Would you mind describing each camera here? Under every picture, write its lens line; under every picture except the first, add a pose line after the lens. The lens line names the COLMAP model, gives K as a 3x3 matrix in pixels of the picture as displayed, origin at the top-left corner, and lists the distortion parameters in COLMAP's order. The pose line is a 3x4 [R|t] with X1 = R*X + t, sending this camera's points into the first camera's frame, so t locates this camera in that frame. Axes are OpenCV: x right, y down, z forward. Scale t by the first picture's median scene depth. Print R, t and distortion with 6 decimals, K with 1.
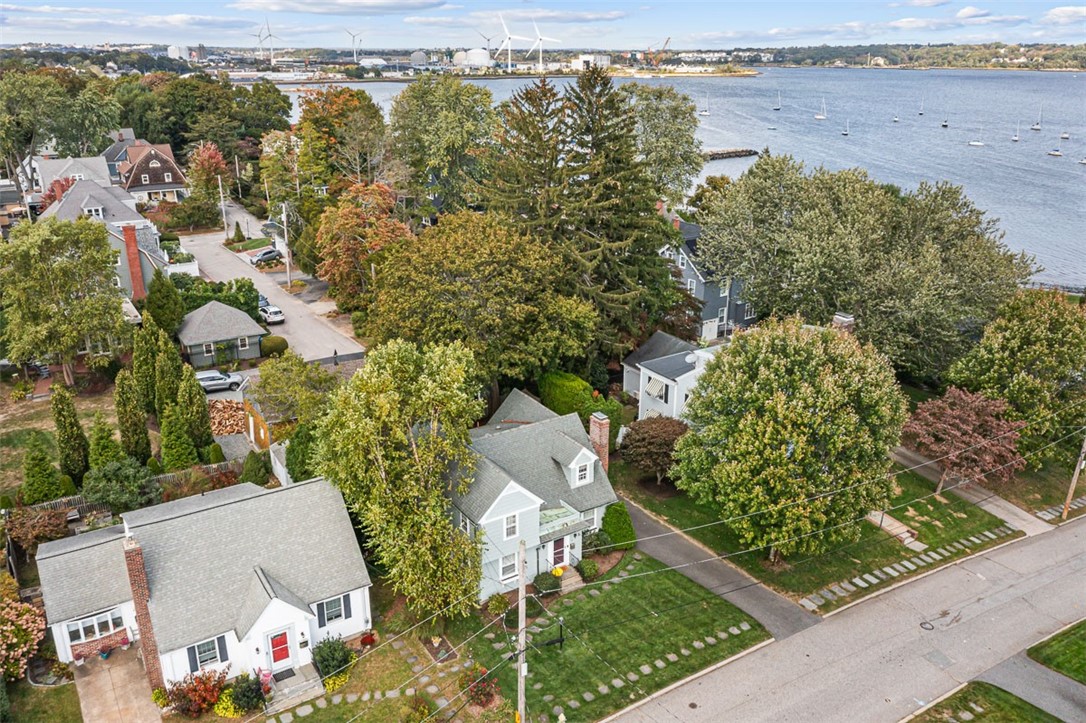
lens RADIAL K [[854.4, 0, 543.0], [0, 854.4, 361.5], [0, 0, 1]] dist [-0.004336, -0.006297]
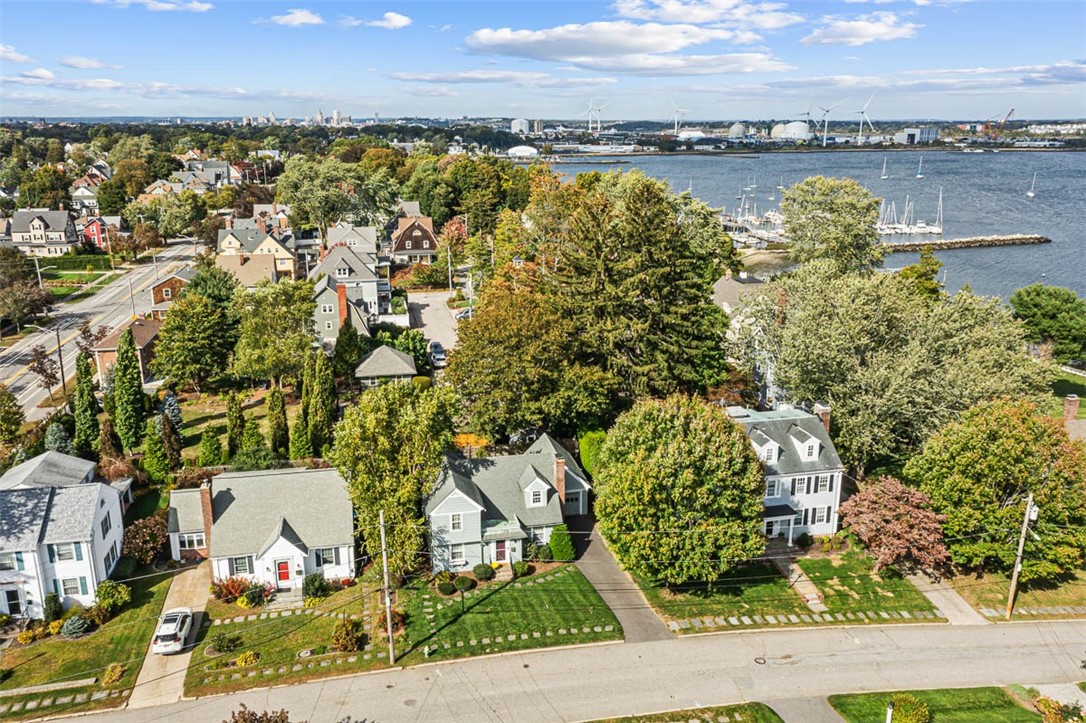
lens RADIAL K [[852.8, 0, 543.0], [0, 852.8, 361.5], [0, 0, 1]] dist [0.001770, 0.000168]
pose [[0.934496, 0.091901, -0.343906, 0.416046], [-0.117479, 0.991593, -0.054246, -0.005117], [0.336029, 0.091094, 0.937436, -0.206526]]
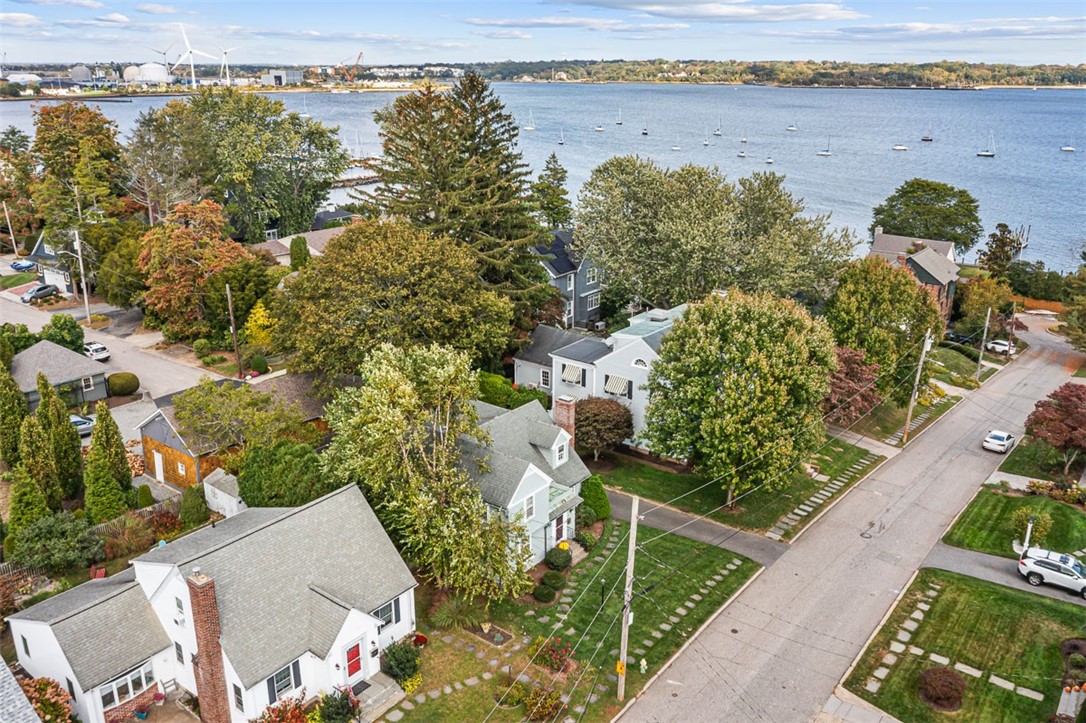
lens RADIAL K [[864.8, 0, 543.0], [0, 864.8, 361.5], [0, 0, 1]] dist [-0.004147, -0.006612]
pose [[0.942177, -0.105274, 0.318152, -0.260140], [0.111556, 0.993757, -0.001537, 0.014172], [-0.316004, 0.036940, 0.948039, -0.012824]]
